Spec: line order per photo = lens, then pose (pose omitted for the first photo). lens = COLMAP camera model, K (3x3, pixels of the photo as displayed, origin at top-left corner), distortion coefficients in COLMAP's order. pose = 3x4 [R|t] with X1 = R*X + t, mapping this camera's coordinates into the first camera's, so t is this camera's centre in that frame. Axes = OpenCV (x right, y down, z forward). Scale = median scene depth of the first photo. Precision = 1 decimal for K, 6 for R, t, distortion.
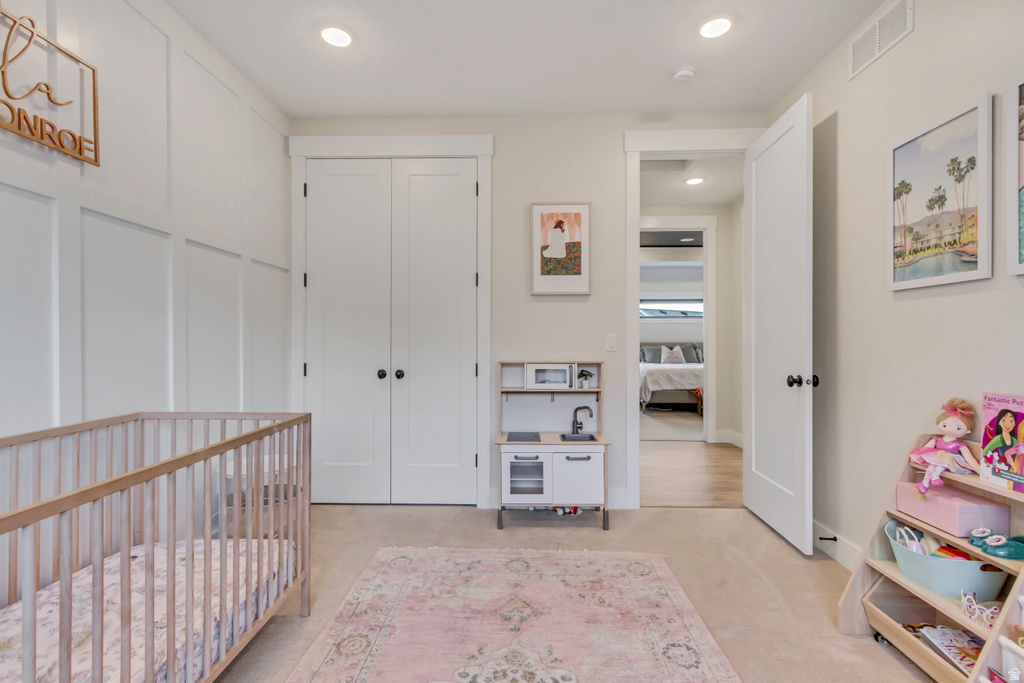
lens RADIAL K [[472.2, 0, 509.9], [0, 472.2, 338.6], [0, 0, 1]] dist [0.008712, -0.002178]
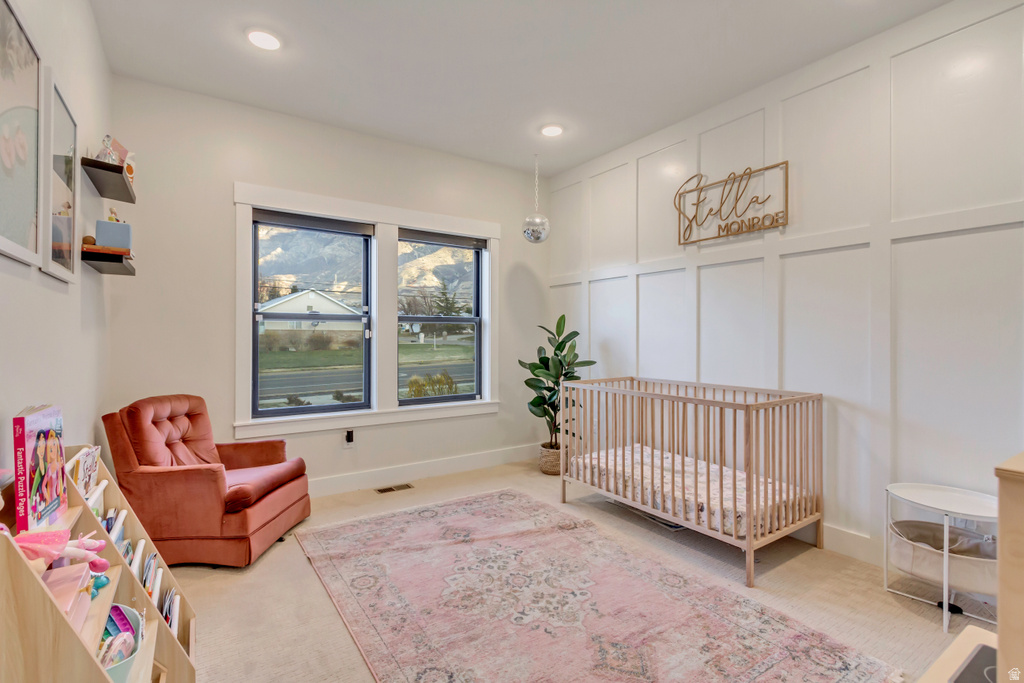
lens RADIAL K [[472.2, 0, 512.0], [0, 472.2, 338.2], [0, 0, 1]] dist [0.008712, -0.002178]
pose [[-0.822254, 0.001022, -0.569120, 0.764306], [0.001034, 0.999999, 0.000301, -0.000482], [0.569120, -0.000342, -0.822255, 1.849491]]
